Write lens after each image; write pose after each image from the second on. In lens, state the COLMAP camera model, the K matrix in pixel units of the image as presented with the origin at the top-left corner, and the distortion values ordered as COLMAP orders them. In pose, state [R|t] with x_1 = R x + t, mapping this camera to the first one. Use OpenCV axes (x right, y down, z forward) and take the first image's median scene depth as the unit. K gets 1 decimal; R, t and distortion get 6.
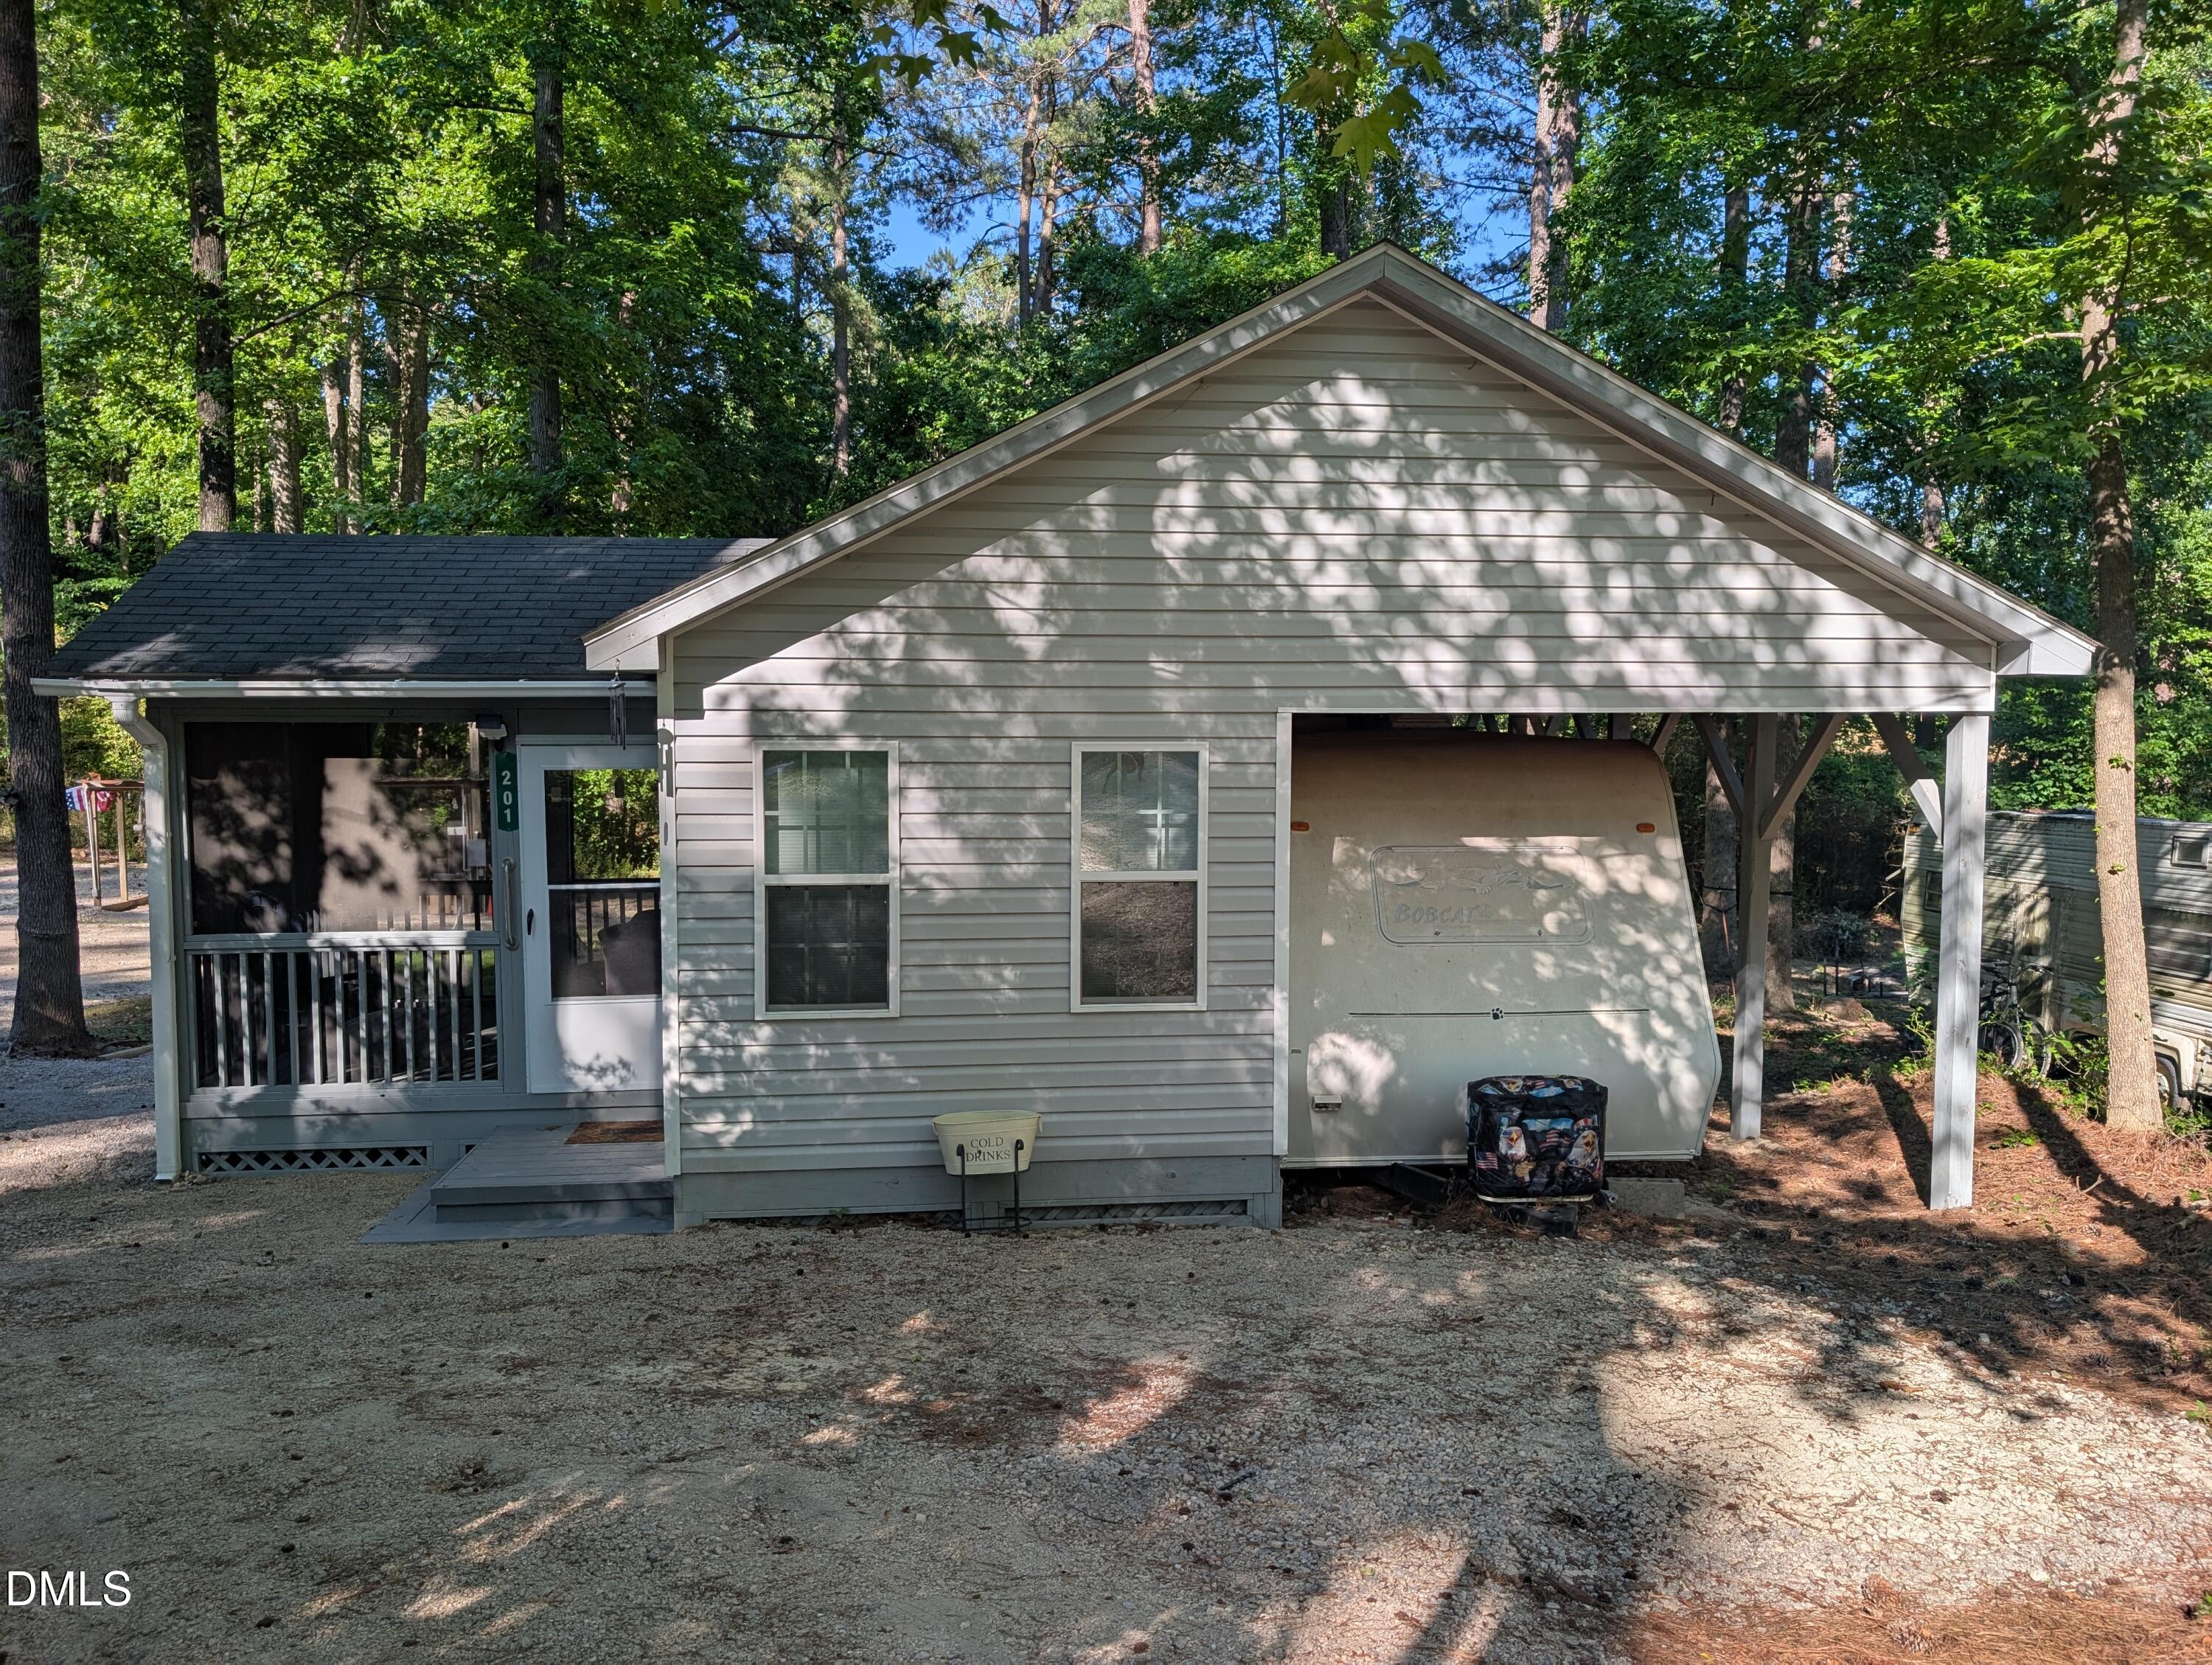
lens RADIAL K [[1549.1, 0, 1106.0], [0, 1549.1, 832.5], [0, 0, 1]] dist [0.005651, 0.001628]
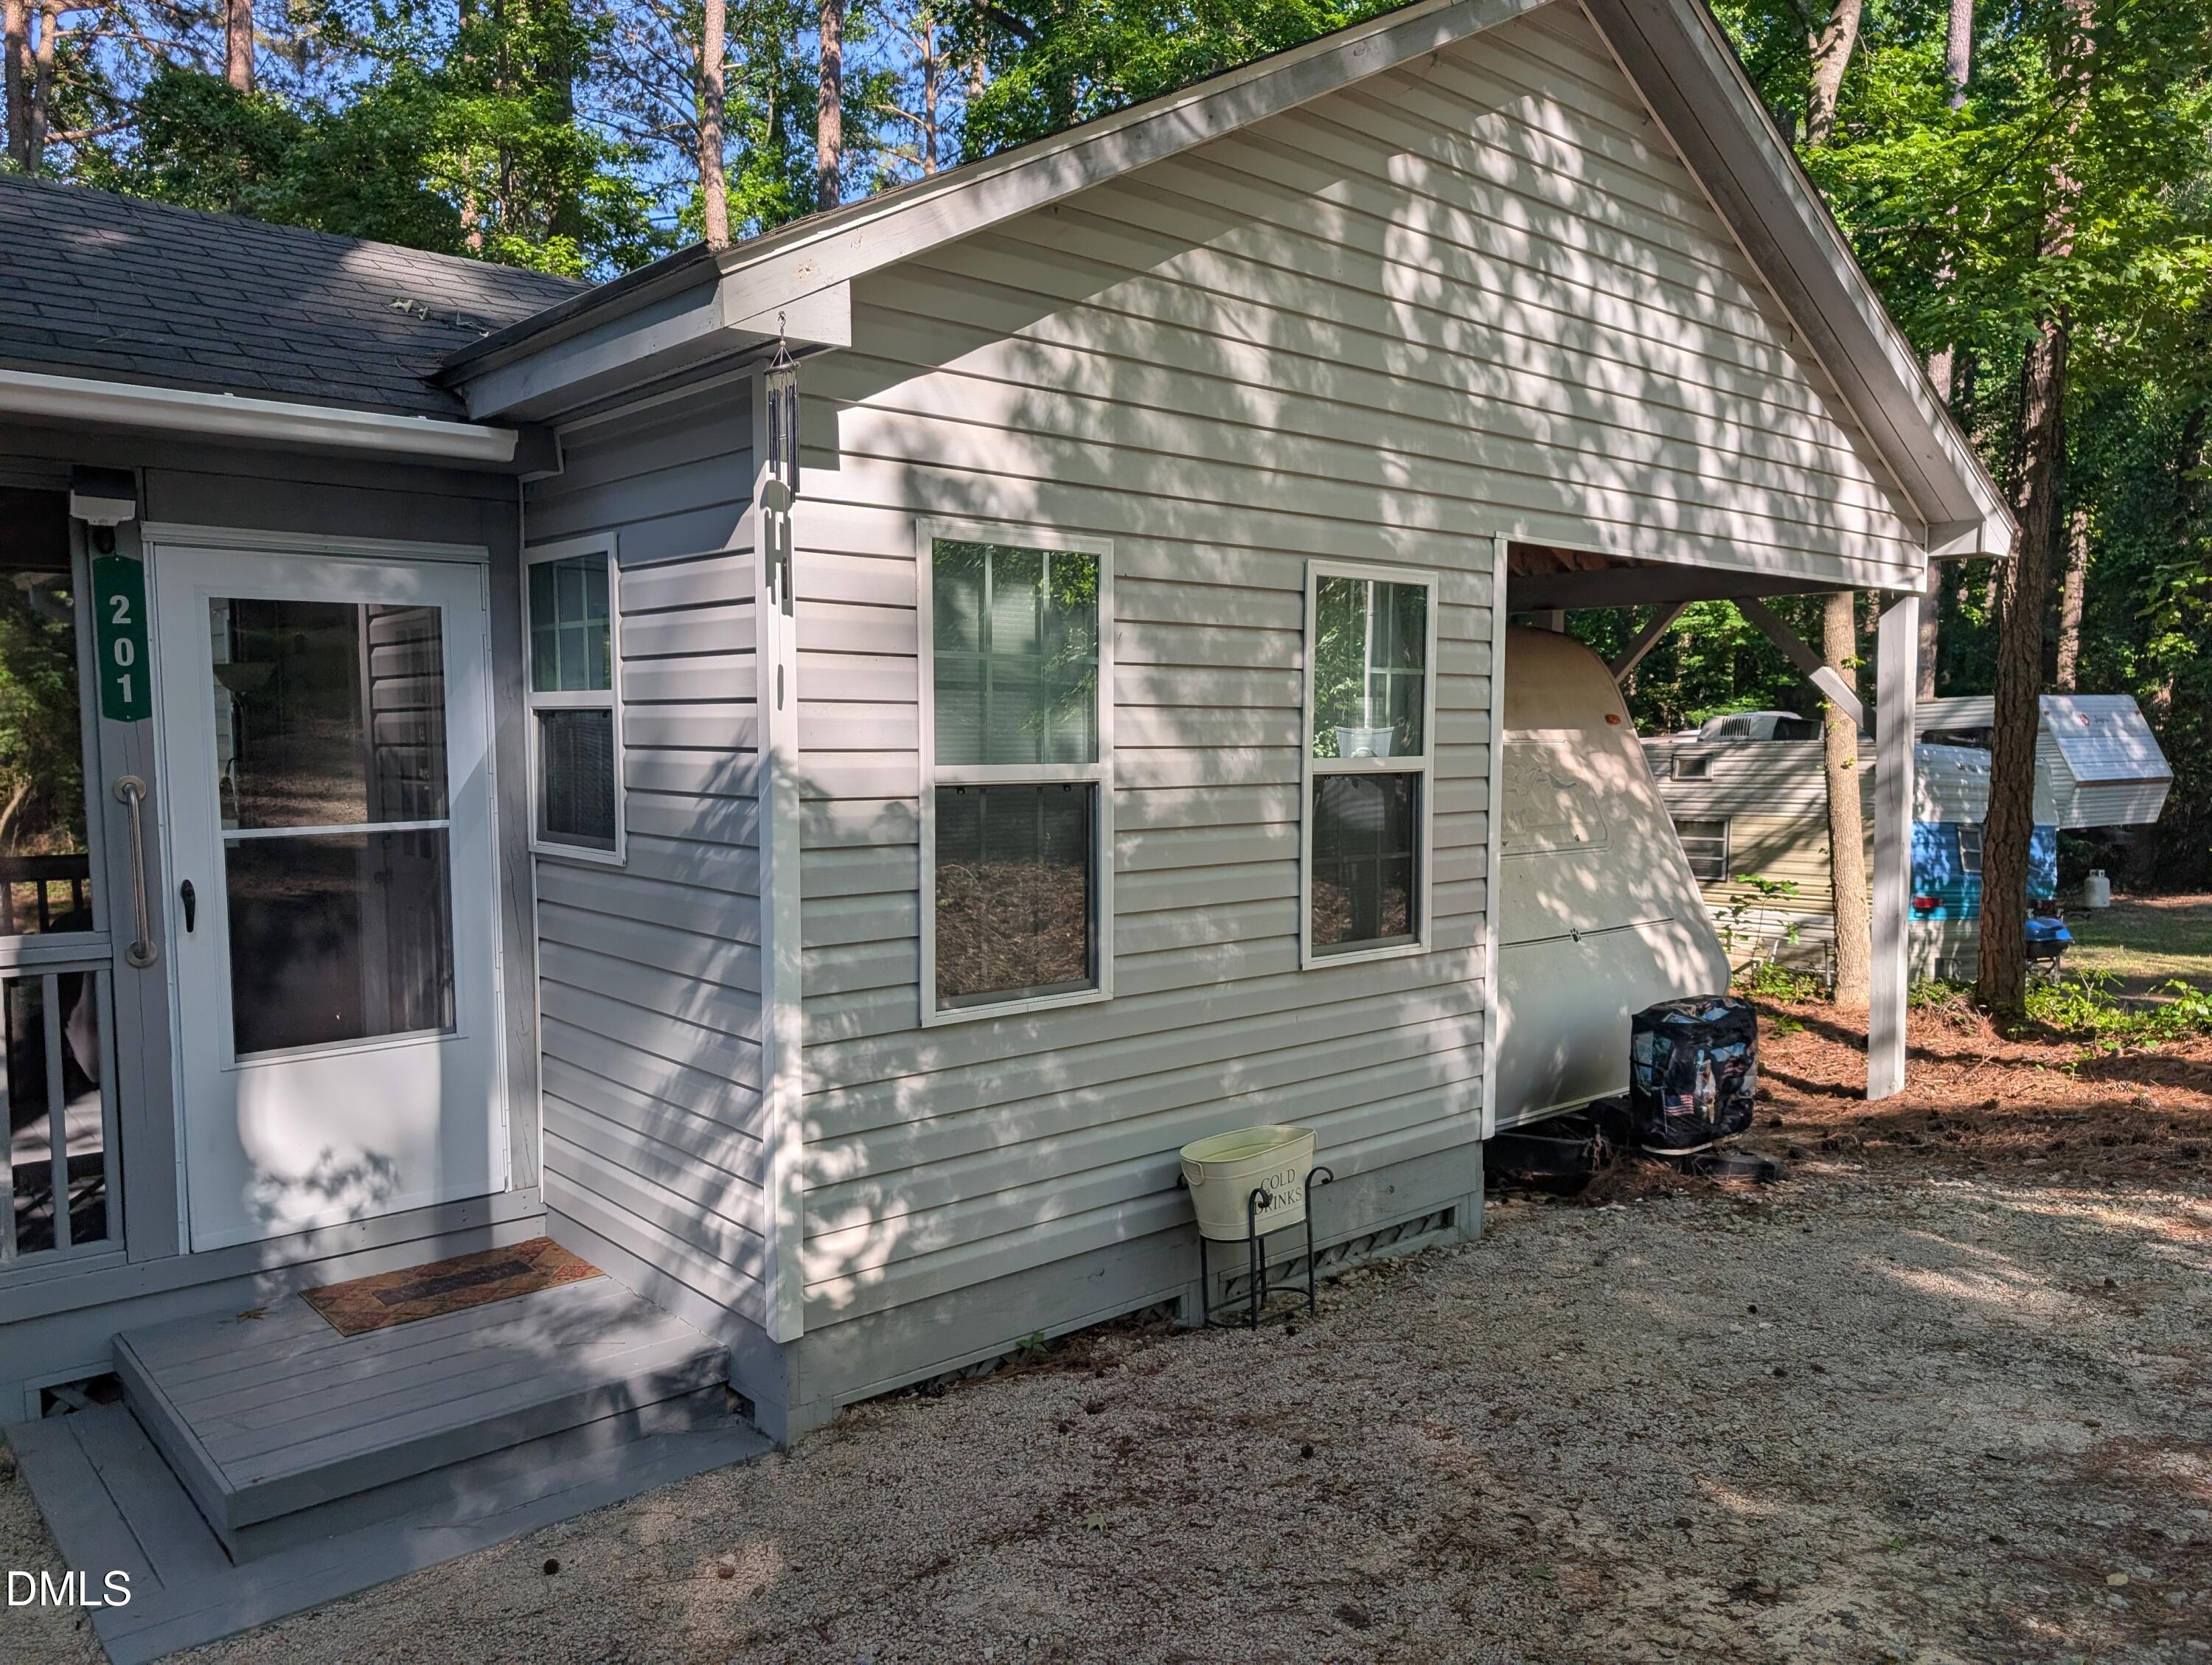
lens RADIAL K [[1580.9, 0, 1100.0], [0, 1580.9, 867.5], [0, 0, 1]] dist [-0.040853, 0.054843]
pose [[0.824567, -0.051341, 0.563430, -0.476686], [0.035418, 0.998605, 0.039162, 0.041968], [-0.564655, -0.012336, 0.825235, 0.489180]]
